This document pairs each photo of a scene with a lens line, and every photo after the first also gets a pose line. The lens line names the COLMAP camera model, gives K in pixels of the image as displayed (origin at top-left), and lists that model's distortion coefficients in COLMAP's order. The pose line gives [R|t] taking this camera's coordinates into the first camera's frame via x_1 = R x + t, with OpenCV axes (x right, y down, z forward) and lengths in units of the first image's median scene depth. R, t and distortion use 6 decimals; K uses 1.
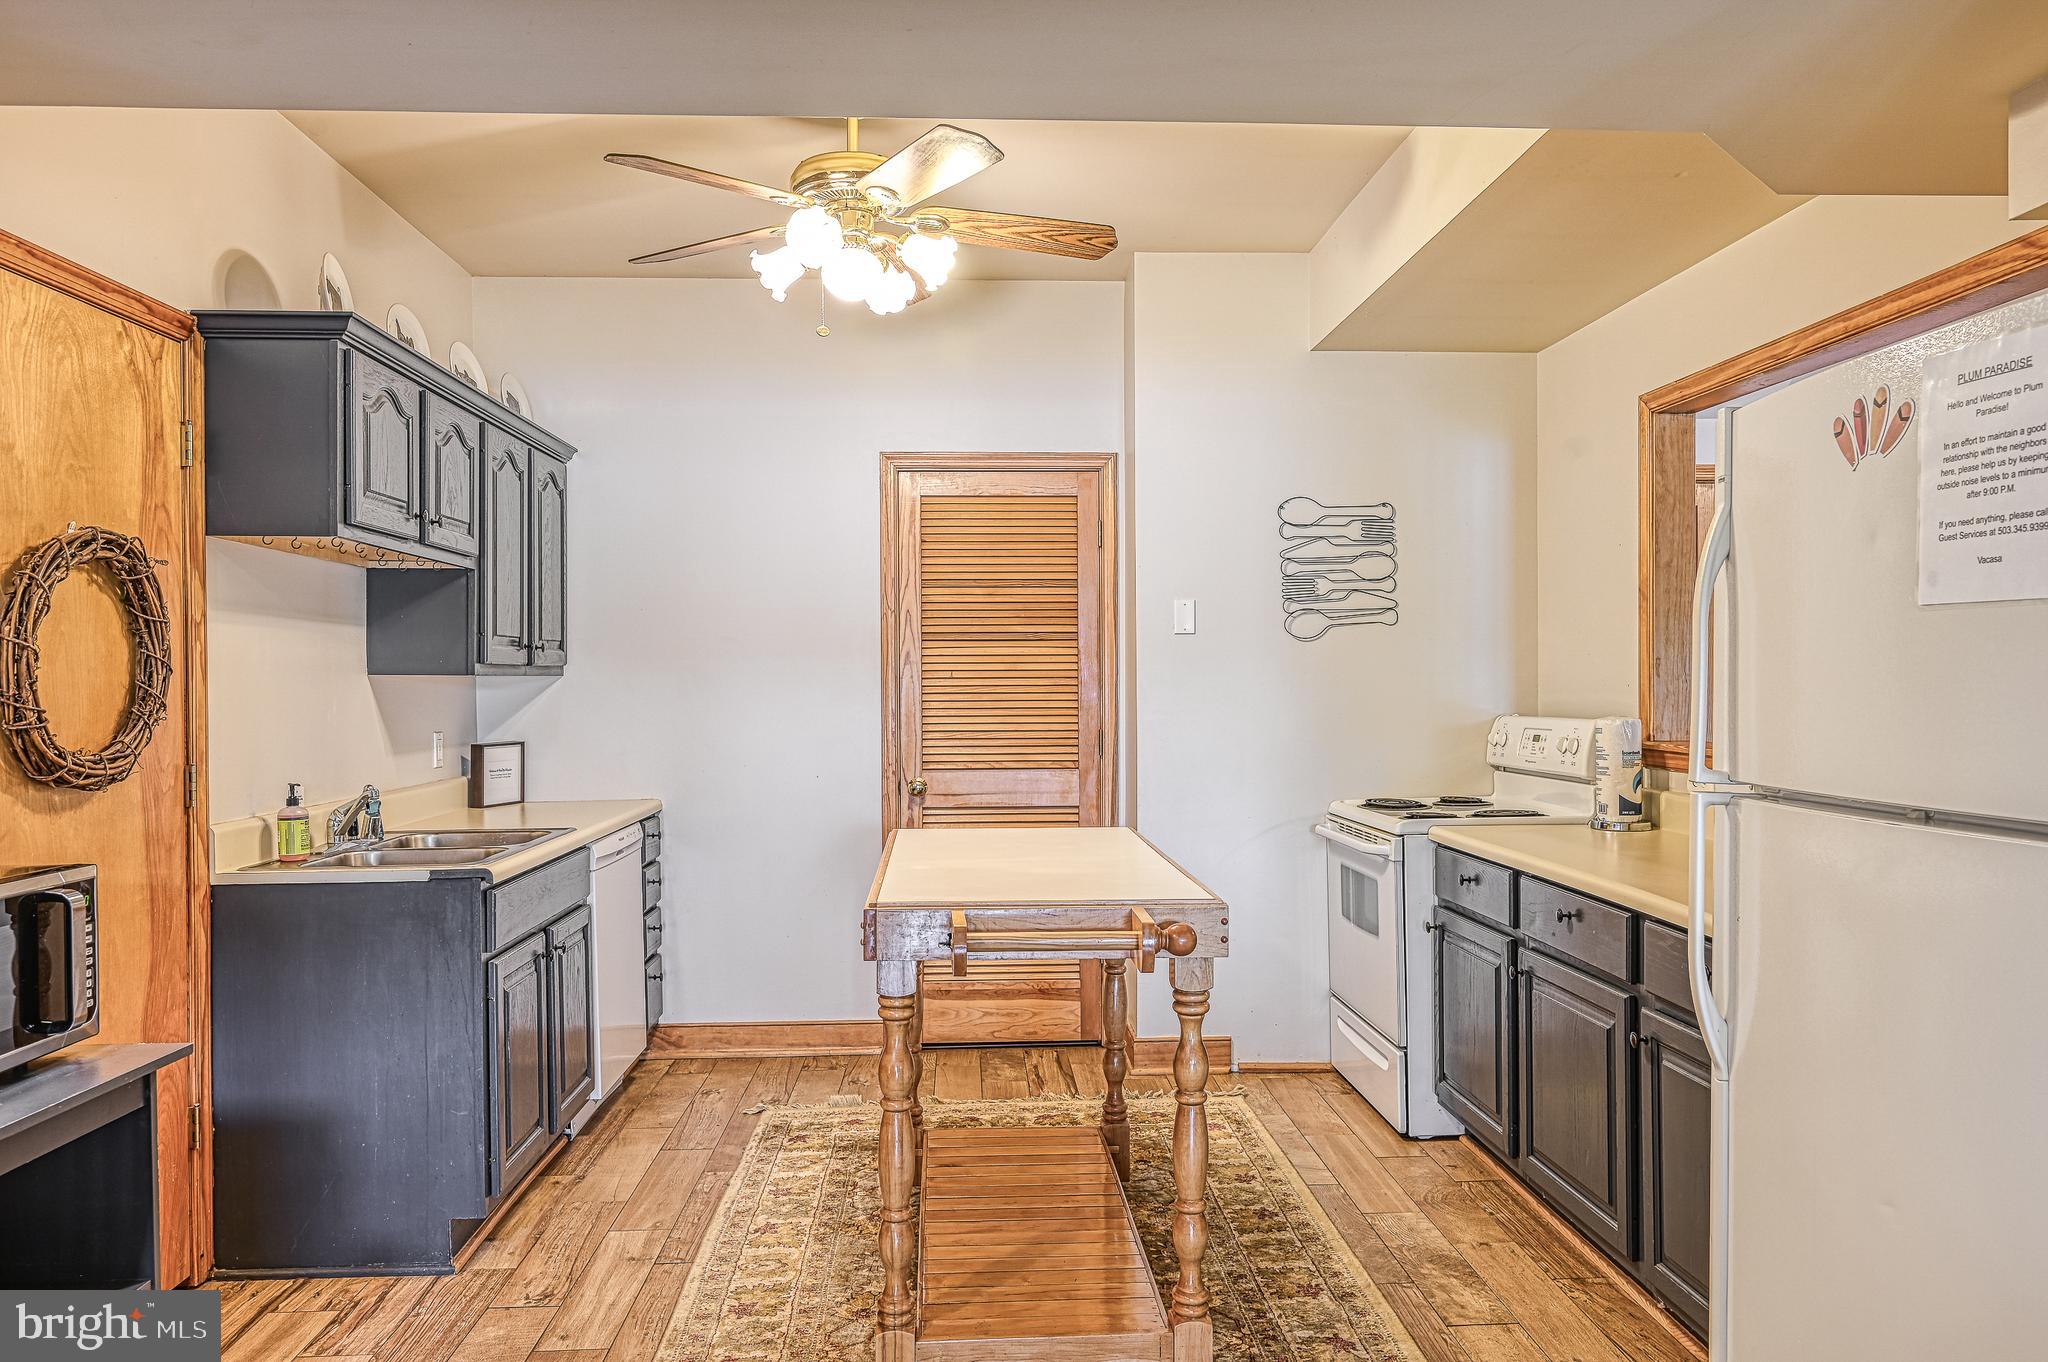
lens RADIAL K [[1398.1, 0, 1030.5], [0, 1398.1, 680.6], [0, 0, 1]] dist [-0.005835, -0.001466]
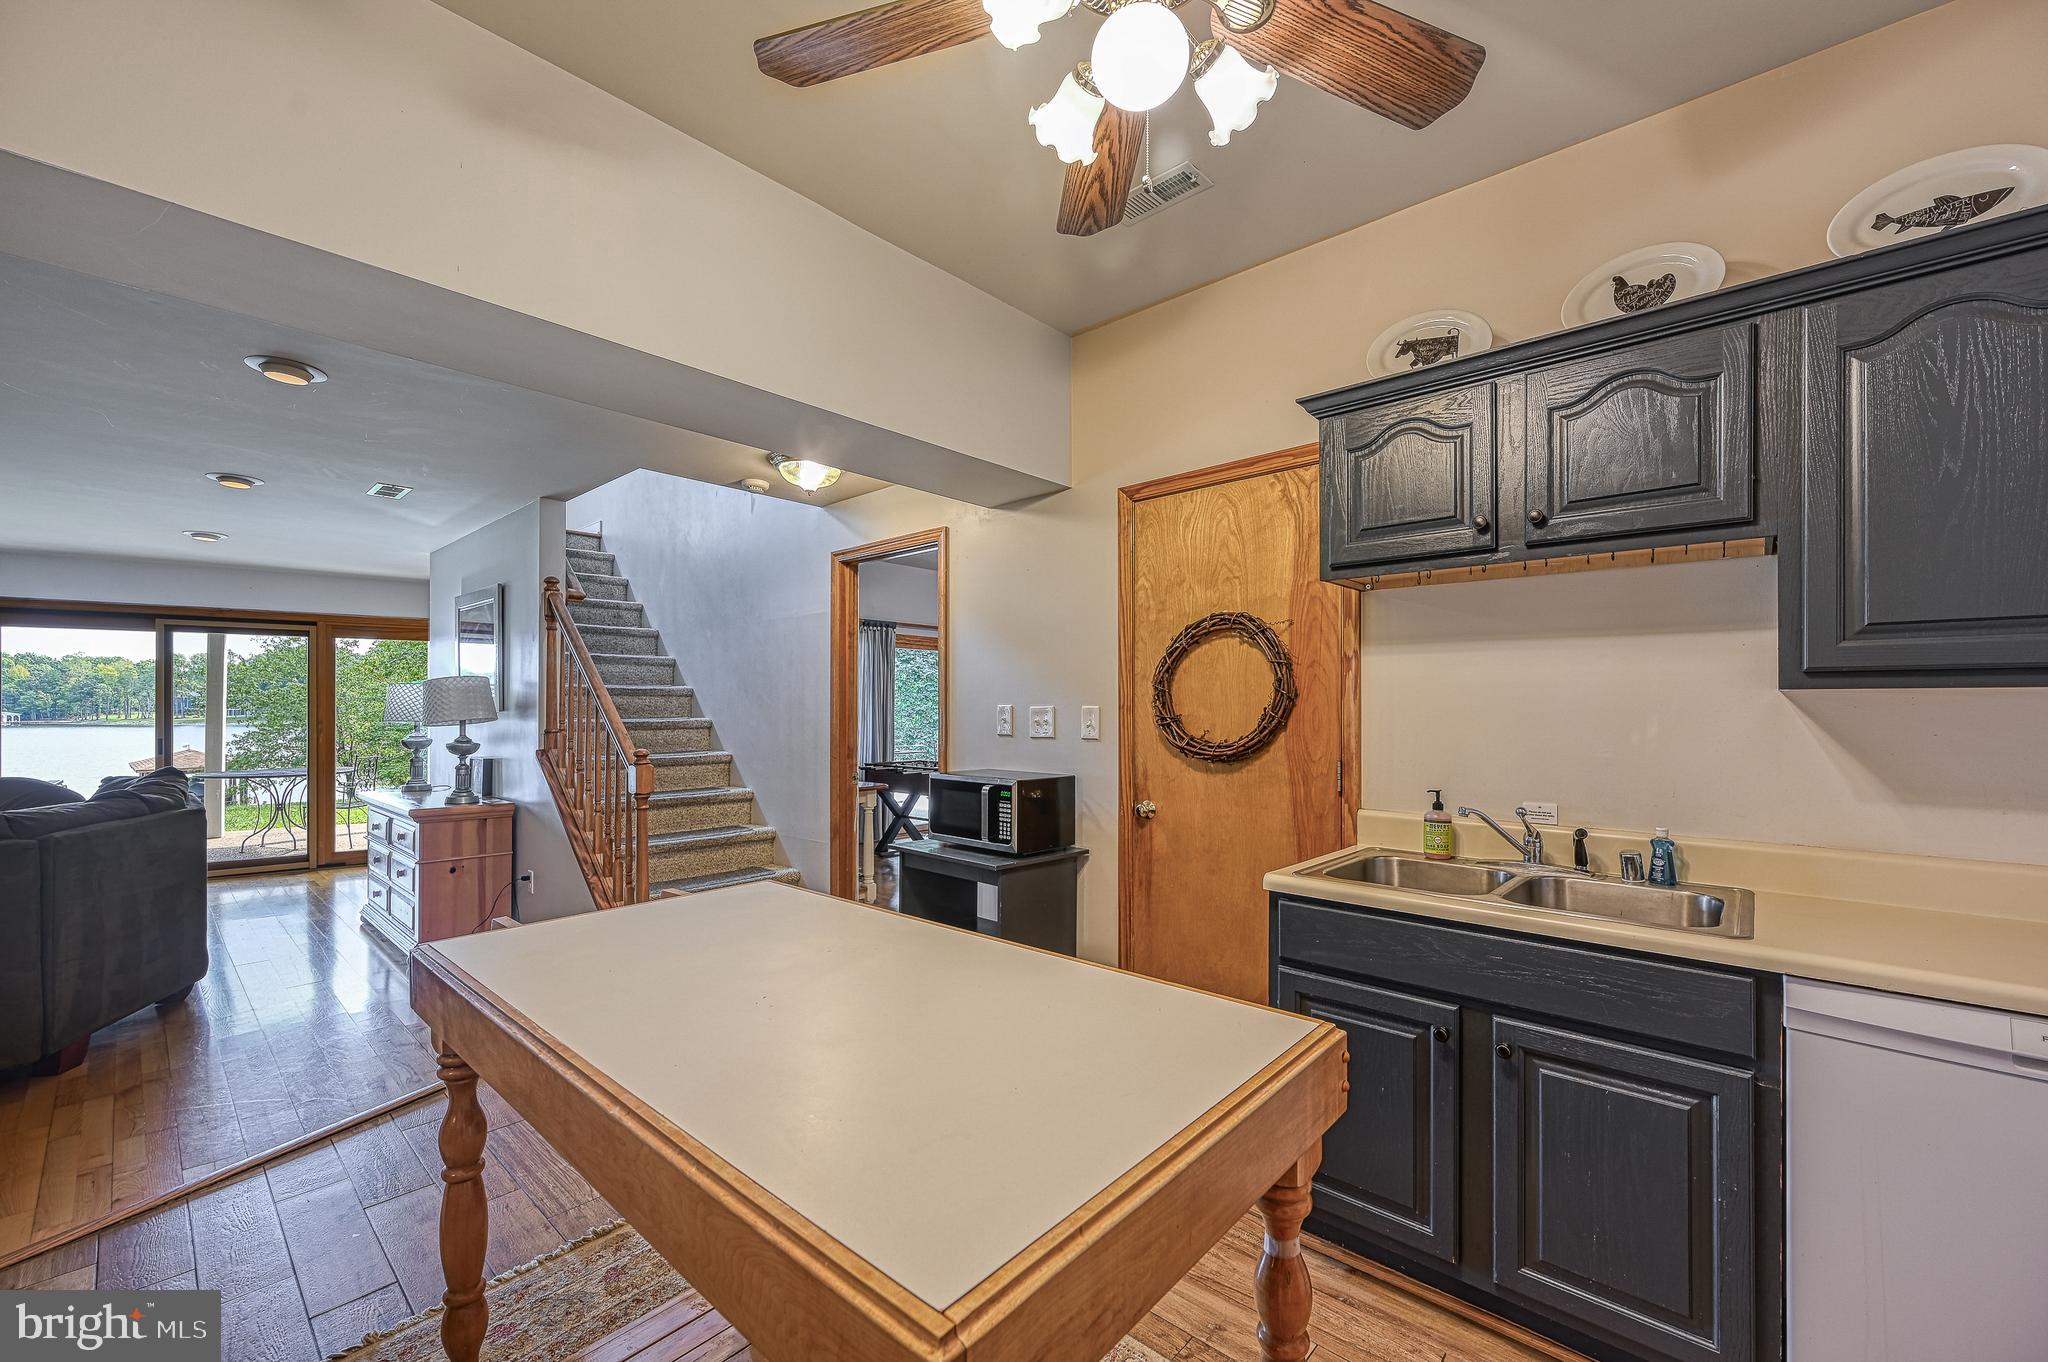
lens RADIAL K [[812.1, 0, 1041.2], [0, 812.1, 707.1], [0, 0, 1]] dist [0.001117, 0.000964]
pose [[-0.692321, 0.007096, -0.721555, 0.118879], [0.004527, 0.999975, 0.005490, 0.000792], [0.721576, 0.000534, -0.692335, 0.847082]]
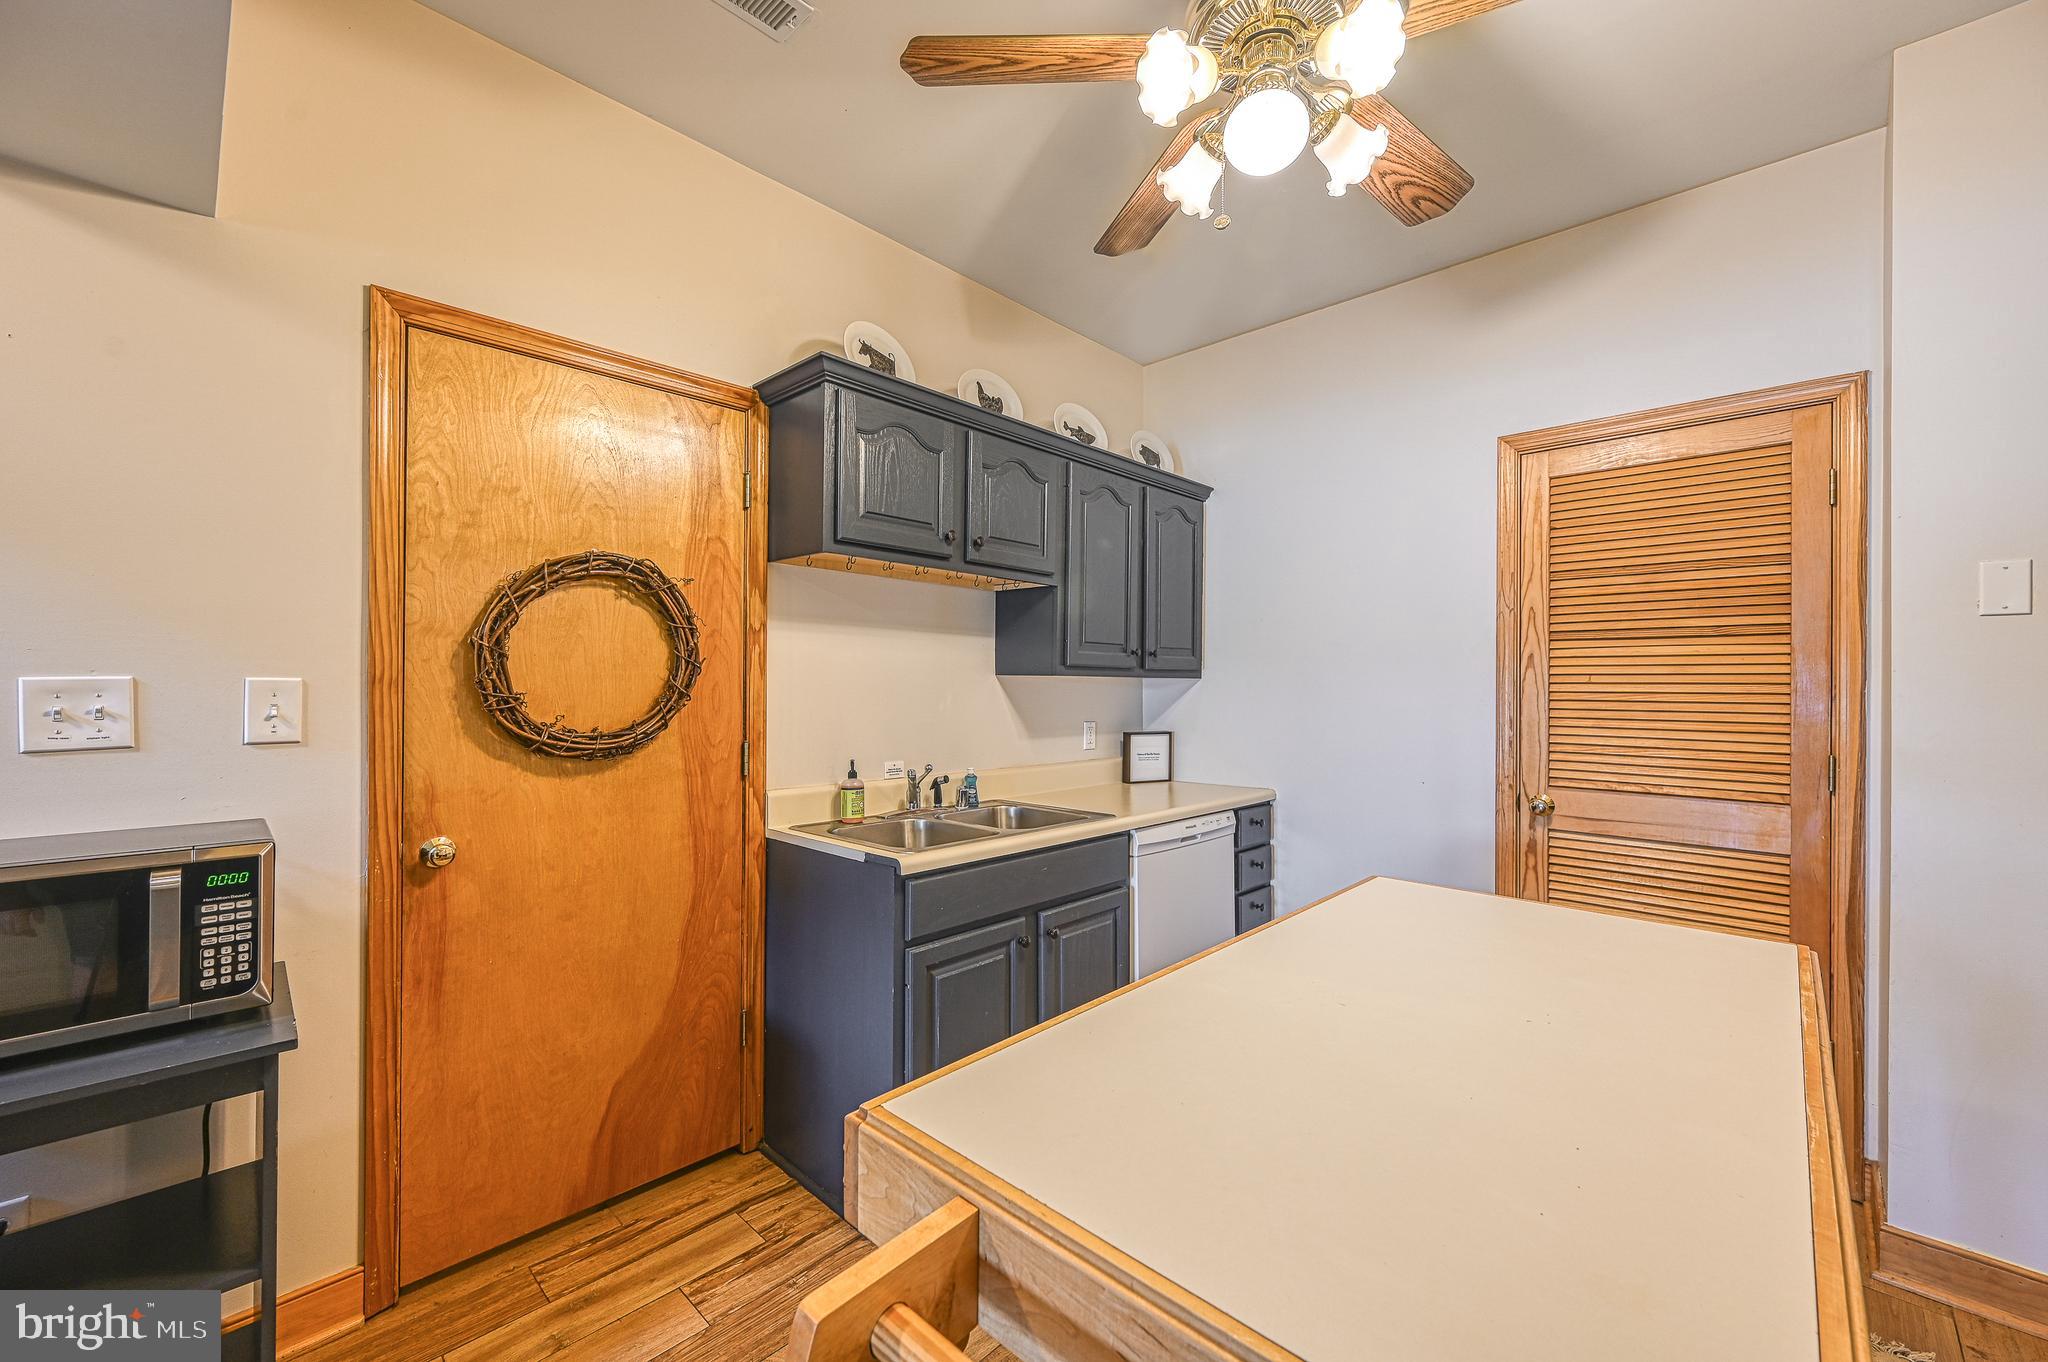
lens RADIAL K [[812.1, 0, 1032.8], [0, 812.1, 681.9], [0, 0, 1]] dist [0.001117, 0.000964]
pose [[0.691332, 0.007073, -0.722502, 0.071963], [-0.012014, 0.999926, -0.001706, 0.002441], [0.722437, 0.009859, 0.691366, 0.425840]]
